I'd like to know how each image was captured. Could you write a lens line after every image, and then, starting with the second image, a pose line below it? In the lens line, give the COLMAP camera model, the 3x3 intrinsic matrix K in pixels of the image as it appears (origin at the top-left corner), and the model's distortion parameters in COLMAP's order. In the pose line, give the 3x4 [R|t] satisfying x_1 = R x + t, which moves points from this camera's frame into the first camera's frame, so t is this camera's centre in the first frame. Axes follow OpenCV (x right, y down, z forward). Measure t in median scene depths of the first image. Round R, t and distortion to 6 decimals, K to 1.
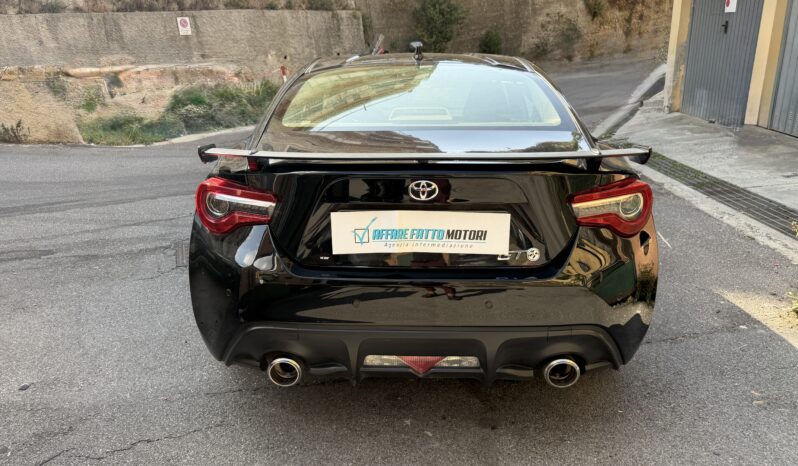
lens RADIAL K [[564.4, 0, 399.0], [0, 564.4, 233.0], [0, 0, 1]] dist [0.041036, -0.058084]
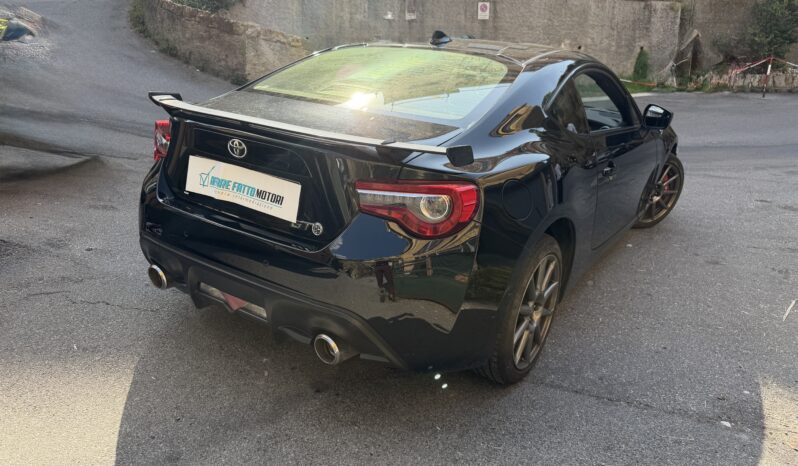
lens RADIAL K [[564.8, 0, 399.0], [0, 564.8, 233.0], [0, 0, 1]] dist [0.003789, 0.003309]
pose [[0.842498, 0.235073, -0.484704, 0.678219], [-0.225773, 0.971013, 0.078494, -0.054998], [0.489106, 0.043302, 0.871149, 0.138928]]
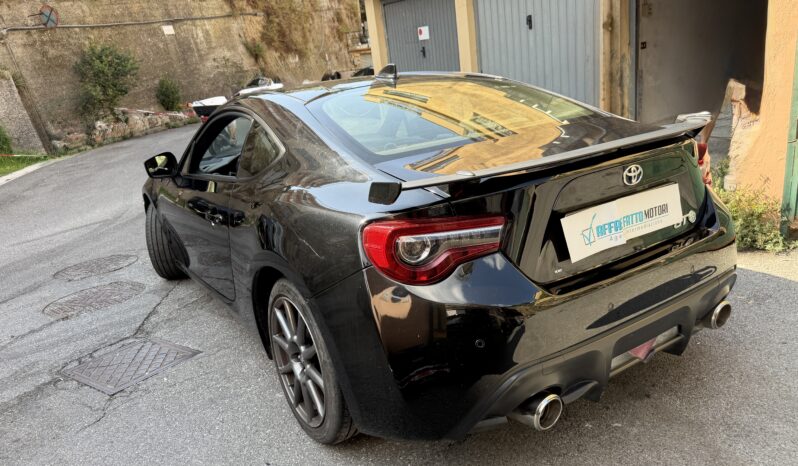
lens RADIAL K [[564.4, 0, 399.0], [0, 564.4, 233.0], [0, 0, 1]] dist [0.041036, -0.058084]
pose [[0.829804, -0.231550, 0.507749, -0.631286], [0.267683, 0.963505, 0.001920, -0.067609], [-0.489664, 0.134323, 0.861503, 0.262829]]
